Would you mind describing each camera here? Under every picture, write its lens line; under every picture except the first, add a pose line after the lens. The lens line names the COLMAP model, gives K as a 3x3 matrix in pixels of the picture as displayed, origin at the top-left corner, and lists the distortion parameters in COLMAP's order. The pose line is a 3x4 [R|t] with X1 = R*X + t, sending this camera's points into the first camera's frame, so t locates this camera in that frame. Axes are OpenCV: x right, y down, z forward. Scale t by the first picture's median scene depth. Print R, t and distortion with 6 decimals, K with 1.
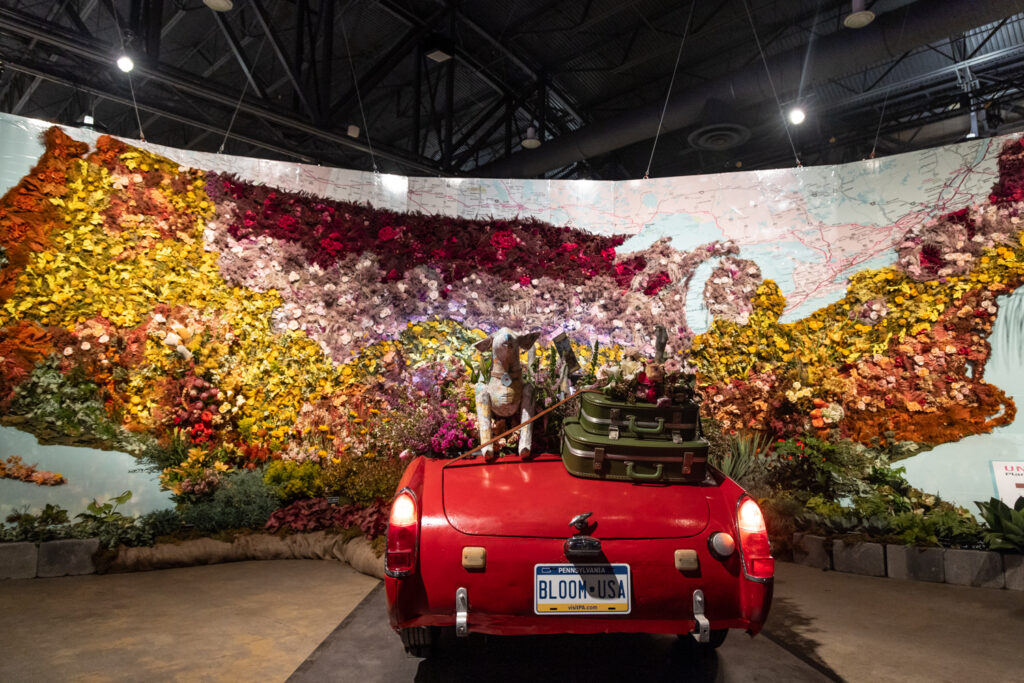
lens RADIAL K [[629.4, 0, 512.4], [0, 629.4, 330.5], [0, 0, 1]] dist [-0.000507, -0.000269]
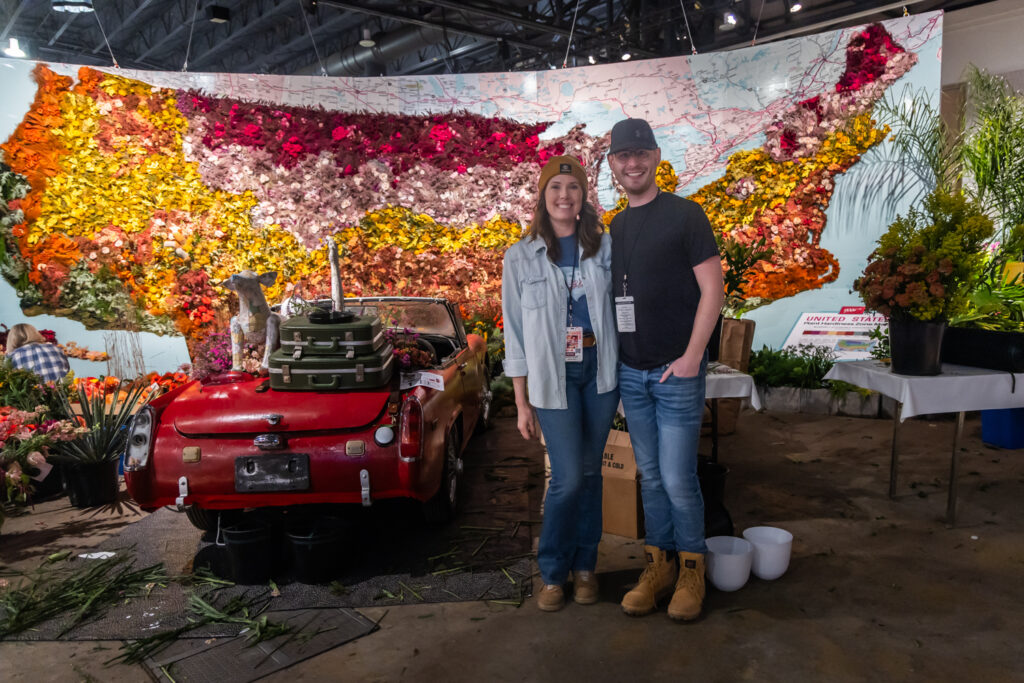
lens RADIAL K [[629.4, 0, 512.4], [0, 629.4, 330.5], [0, 0, 1]] dist [-0.000507, -0.000269]
pose [[0.997844, -0.042284, -0.050187, 0.180358], [0.053409, 0.967630, 0.246657, -0.082702], [0.038133, -0.248806, 0.967802, -0.215429]]
